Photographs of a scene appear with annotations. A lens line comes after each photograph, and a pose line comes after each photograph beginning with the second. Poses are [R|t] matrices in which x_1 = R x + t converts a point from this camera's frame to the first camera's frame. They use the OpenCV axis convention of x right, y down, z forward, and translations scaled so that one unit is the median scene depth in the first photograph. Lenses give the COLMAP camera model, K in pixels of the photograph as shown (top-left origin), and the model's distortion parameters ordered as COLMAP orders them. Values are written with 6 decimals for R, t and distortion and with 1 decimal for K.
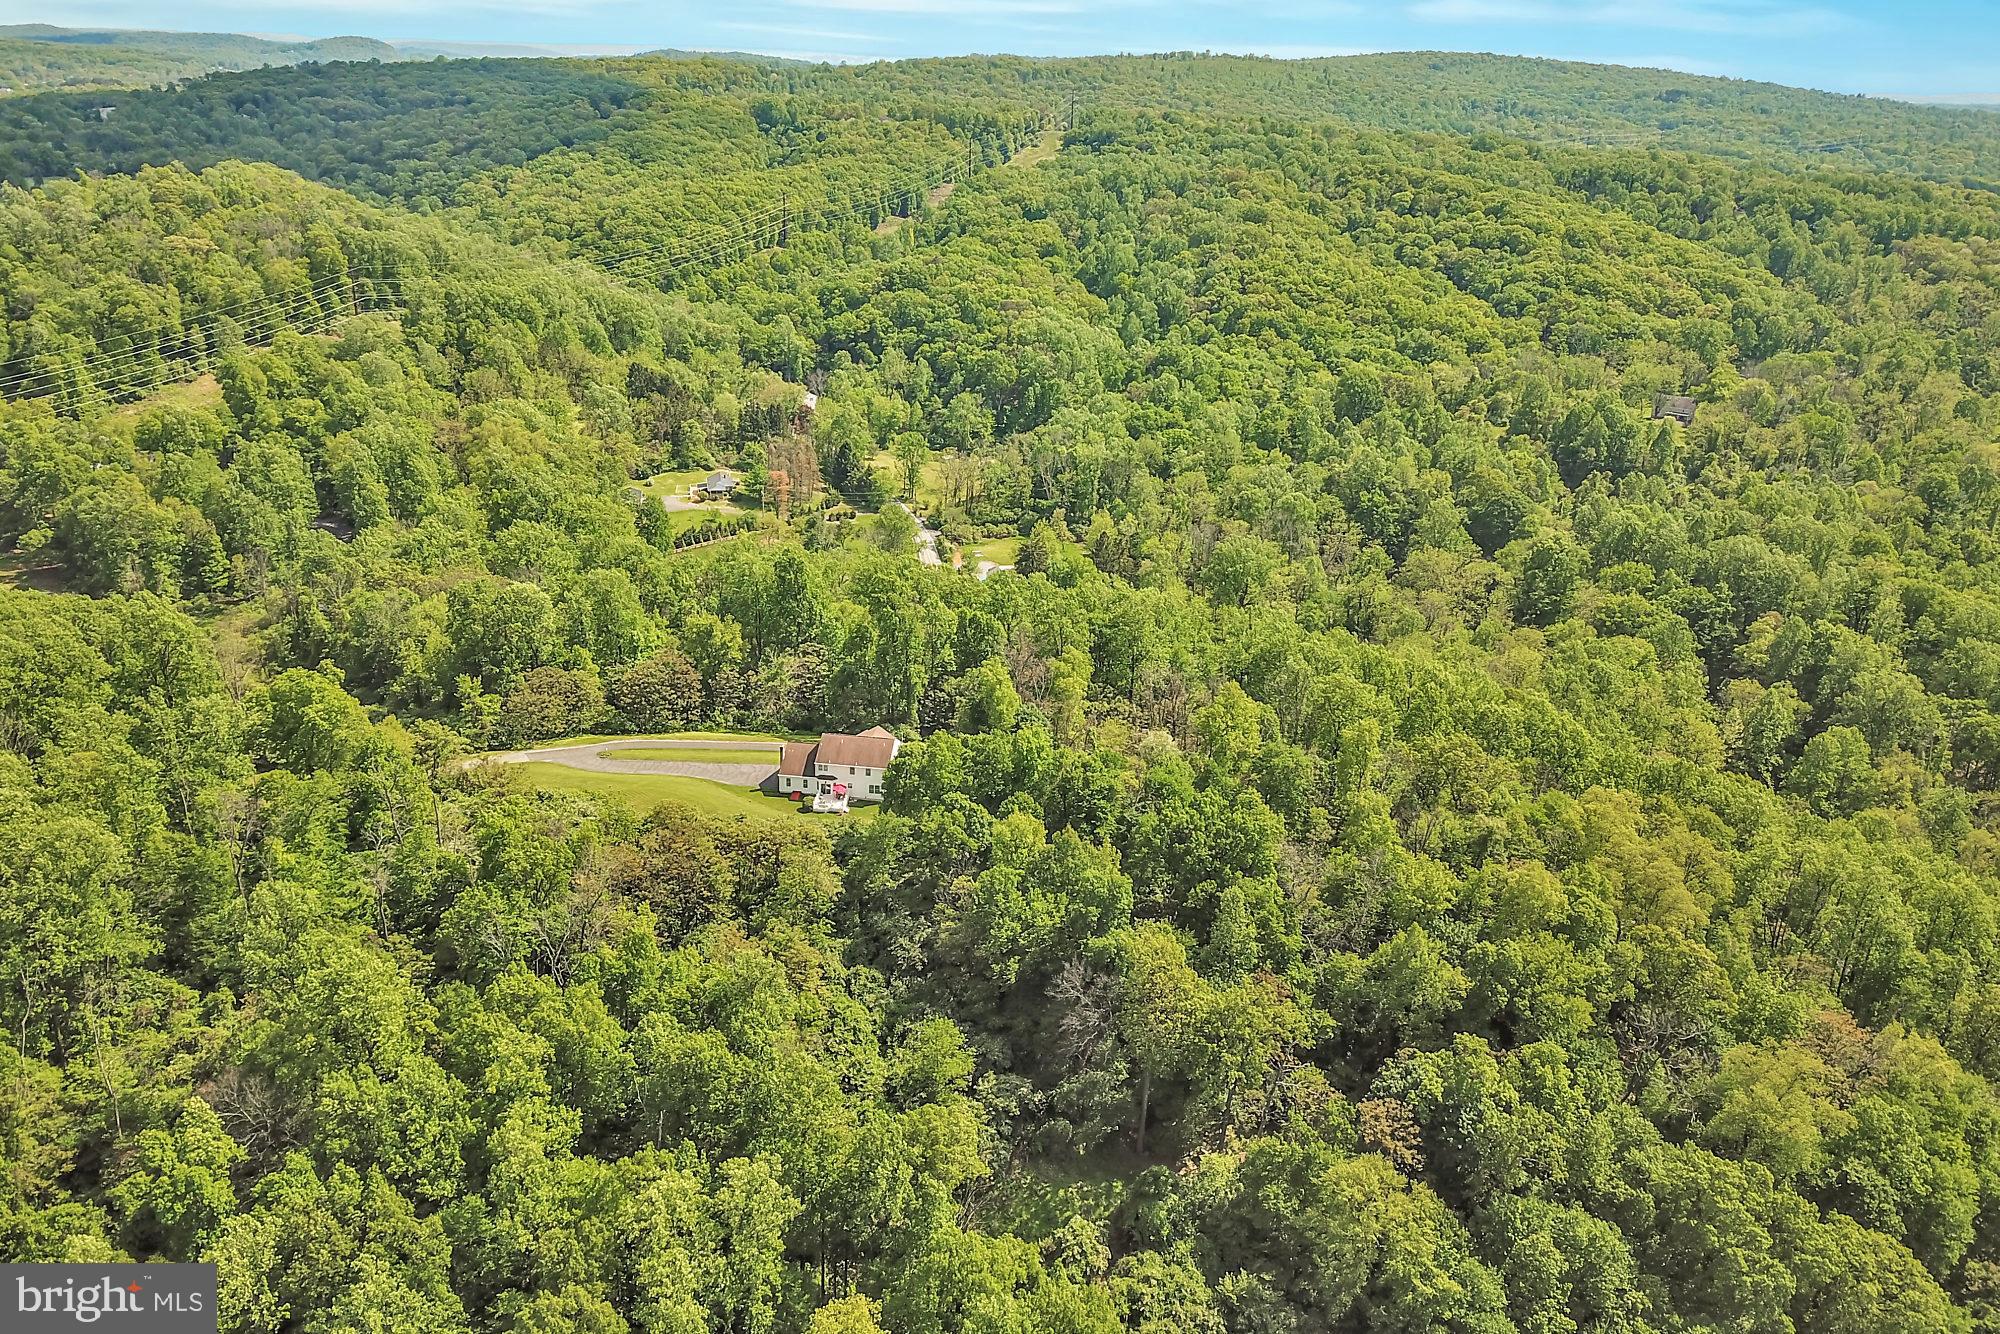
lens RADIAL K [[1574.2, 0, 933.9], [0, 1574.2, 766.1], [0, 0, 1]] dist [0.018815, -0.025982]
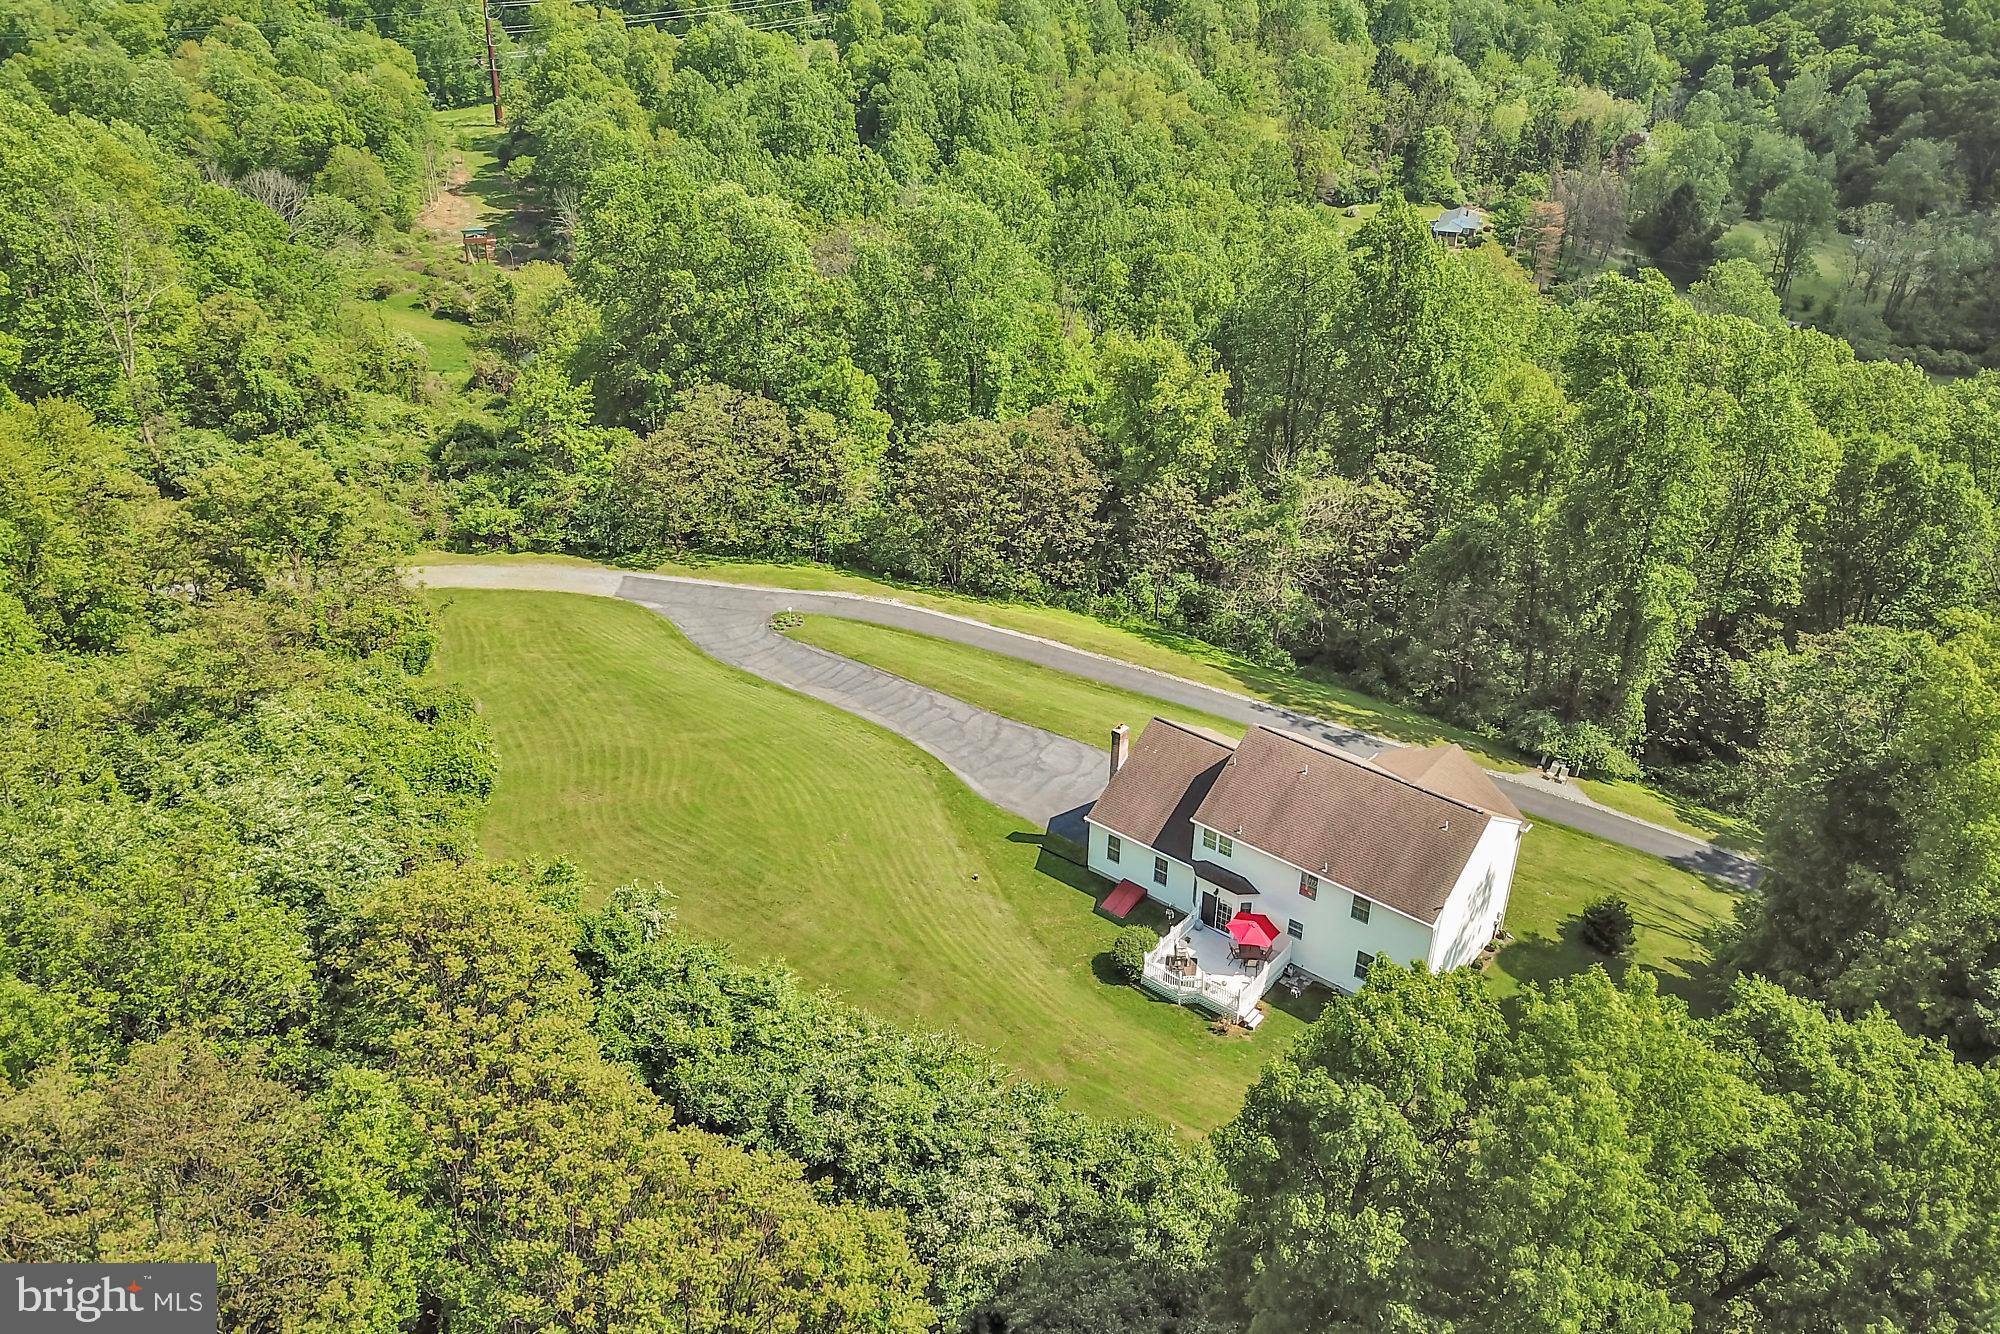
lens RADIAL K [[1516.0, 0, 999.1], [0, 1516.0, 610.8], [0, 0, 1]] dist [0.004552, -0.003749]
pose [[0.872637, 0.223000, -0.434482, 0.006063], [-0.217357, 0.974033, 0.063375, -0.043395], [0.437333, 0.039135, 0.898448, 0.632297]]
